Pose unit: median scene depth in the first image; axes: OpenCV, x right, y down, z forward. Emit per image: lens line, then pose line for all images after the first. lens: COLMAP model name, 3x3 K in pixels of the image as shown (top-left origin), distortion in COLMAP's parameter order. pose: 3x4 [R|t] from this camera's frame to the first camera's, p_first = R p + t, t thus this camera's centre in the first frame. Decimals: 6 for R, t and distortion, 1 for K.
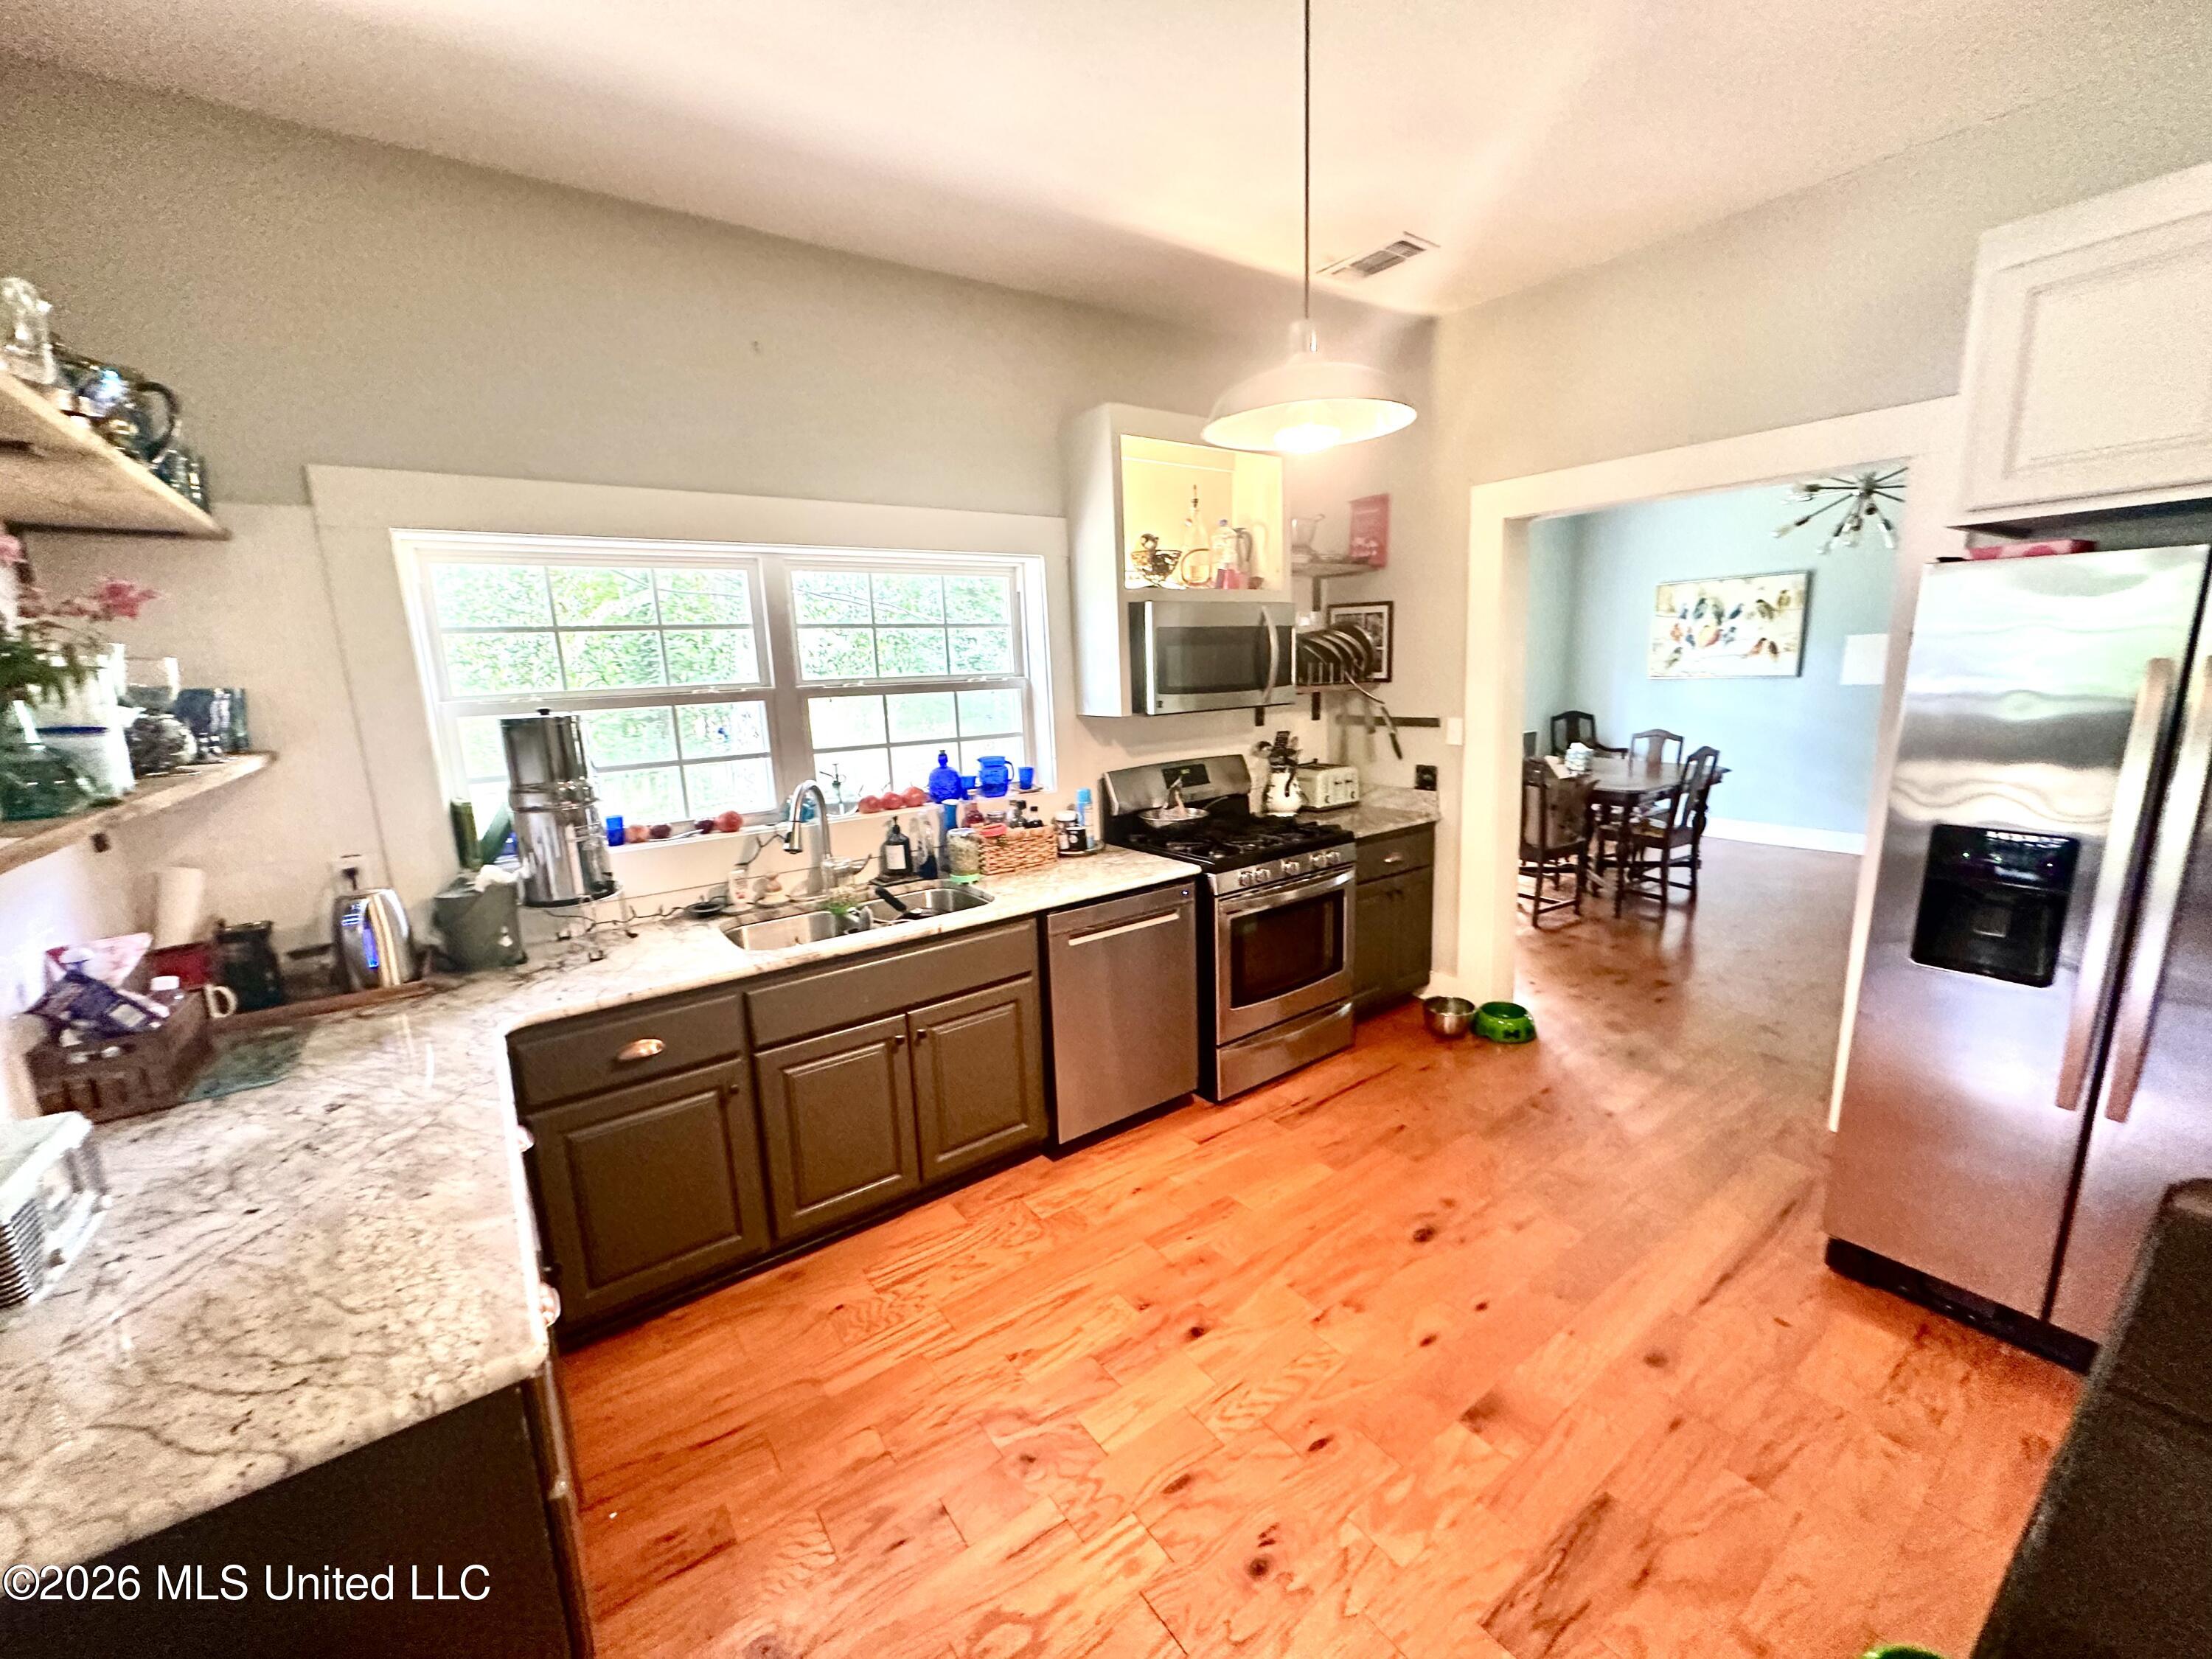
lens RADIAL K [[877.4, 0, 1106.6], [0, 877.4, 834.8], [0, 0, 1]] dist [-0.003073, -0.000109]
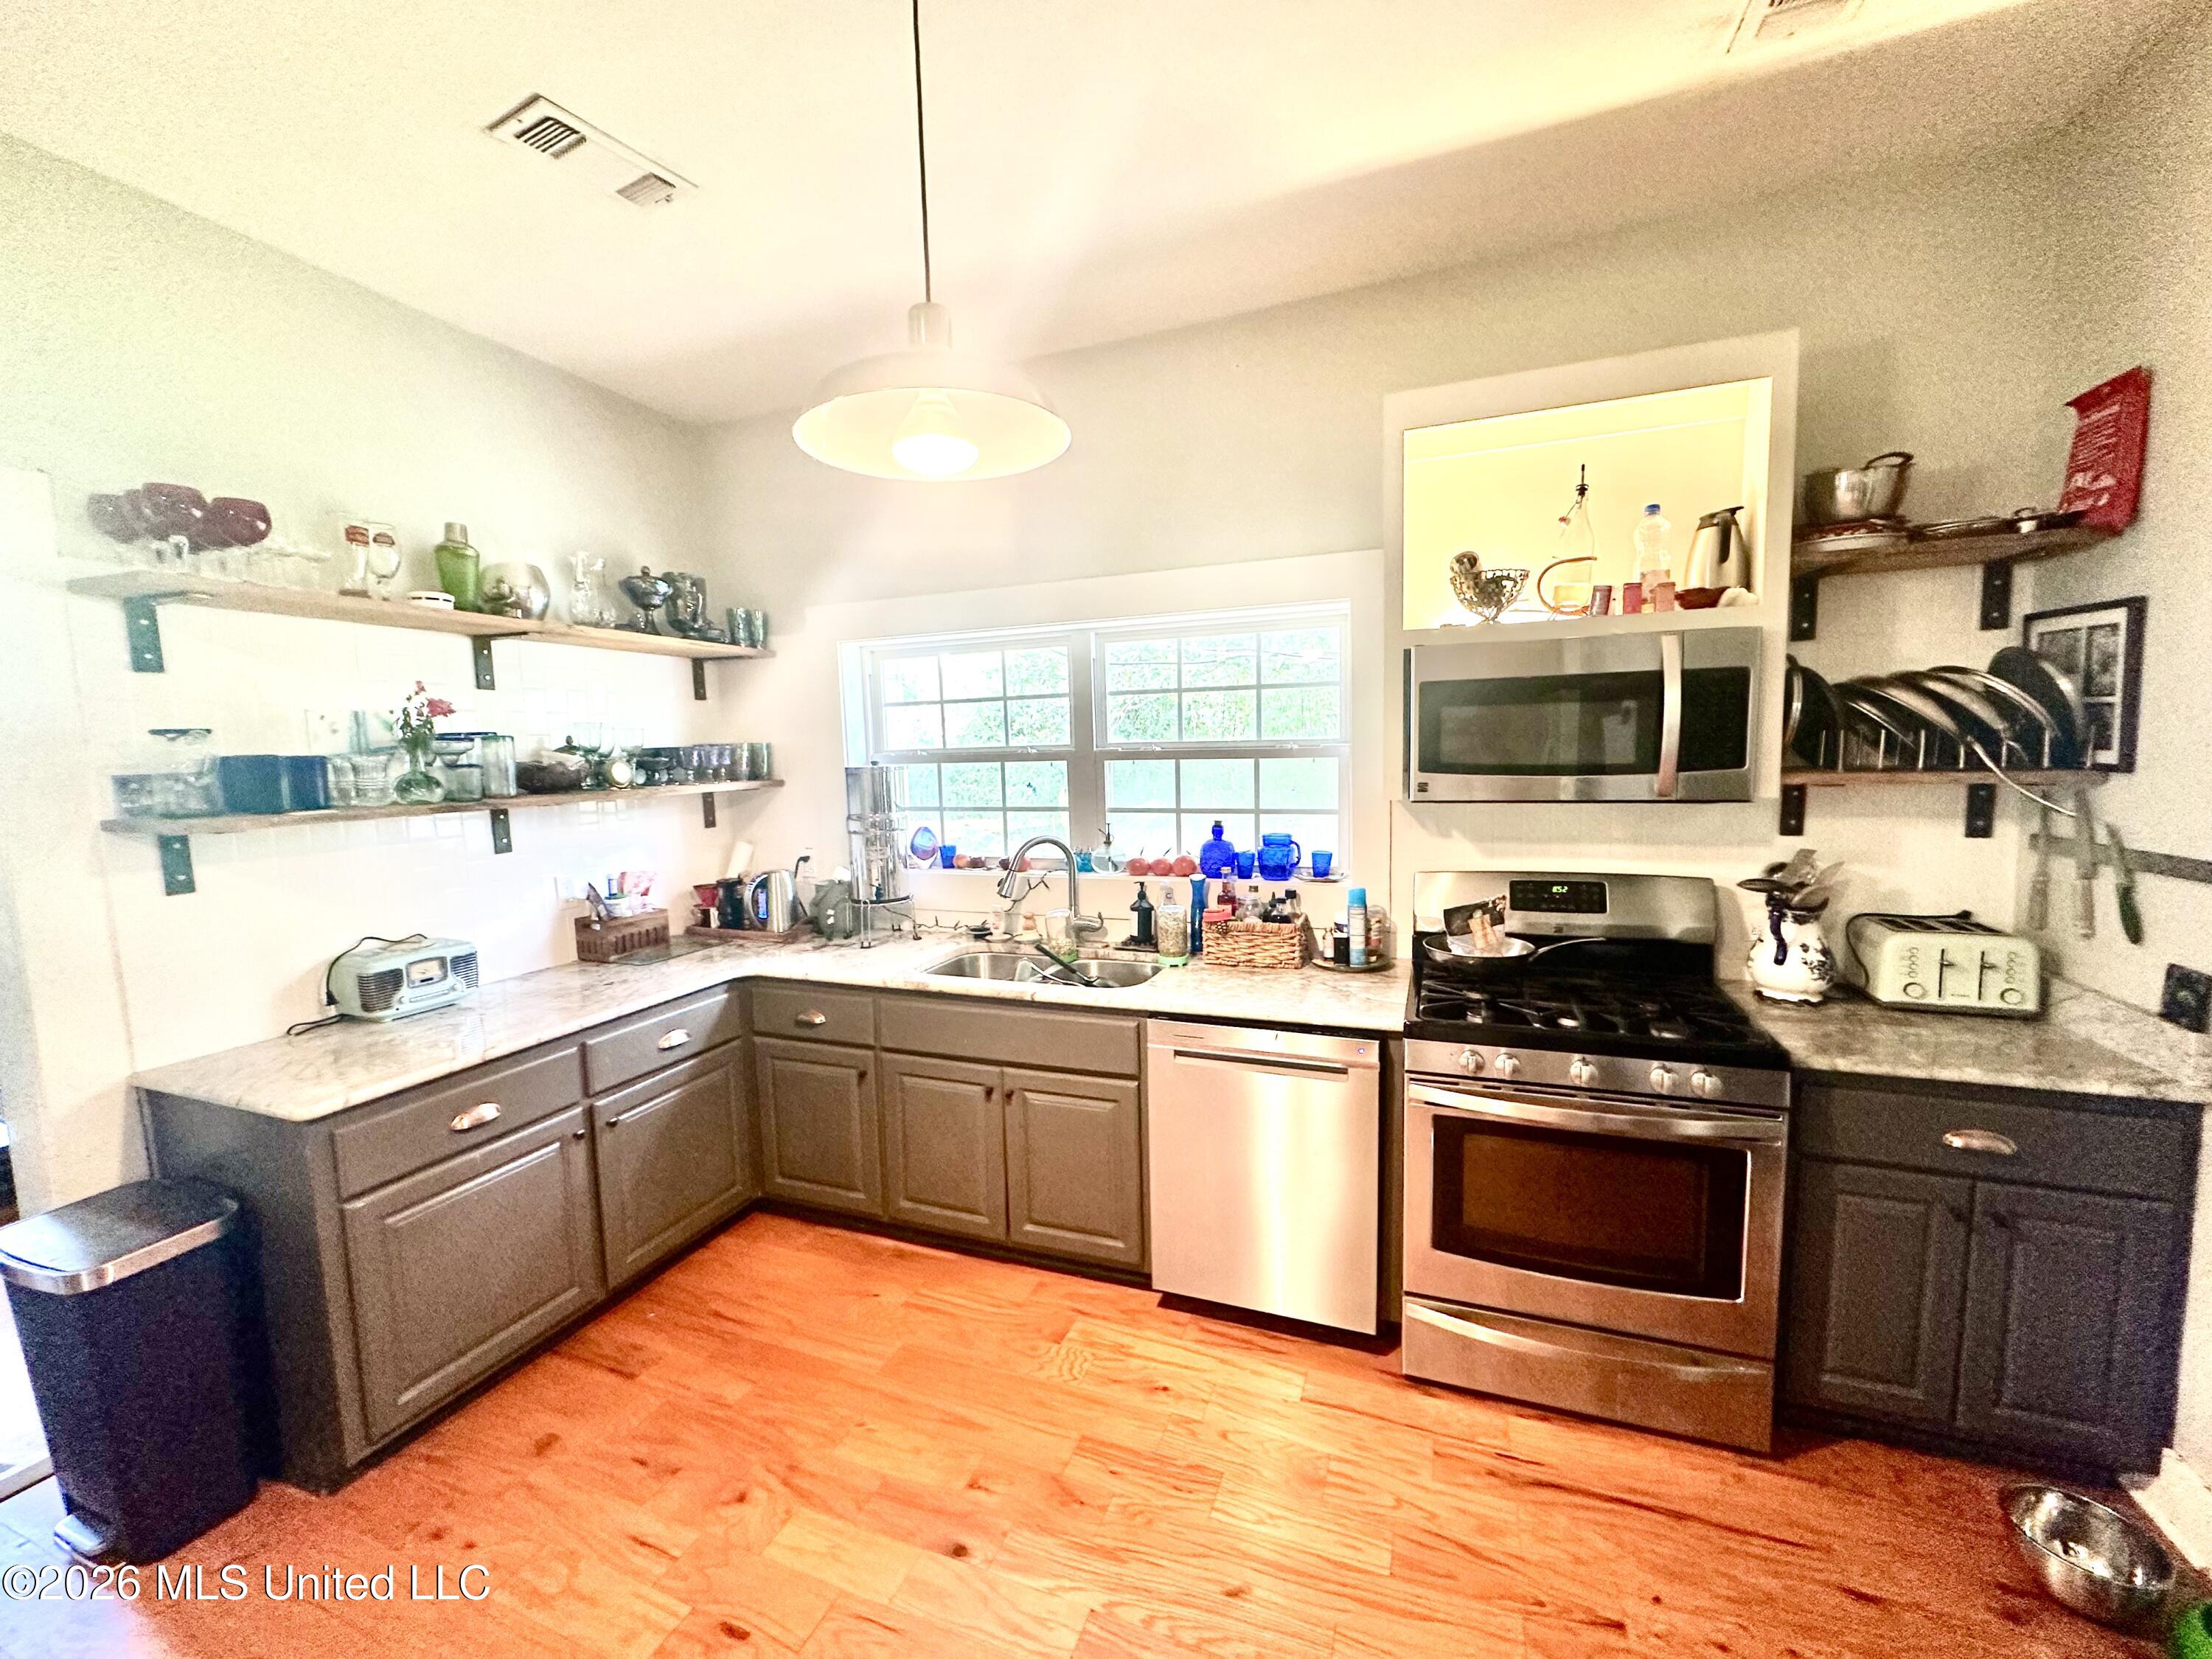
lens RADIAL K [[877.4, 0, 1105.8], [0, 877.4, 832.7], [0, 0, 1]] dist [-0.003073, -0.000109]
pose [[0.542763, 0.109201, -0.832757, 0.527745], [-0.154887, 0.987520, 0.028545, -0.093383], [0.825481, 0.113490, 0.552903, 0.395178]]
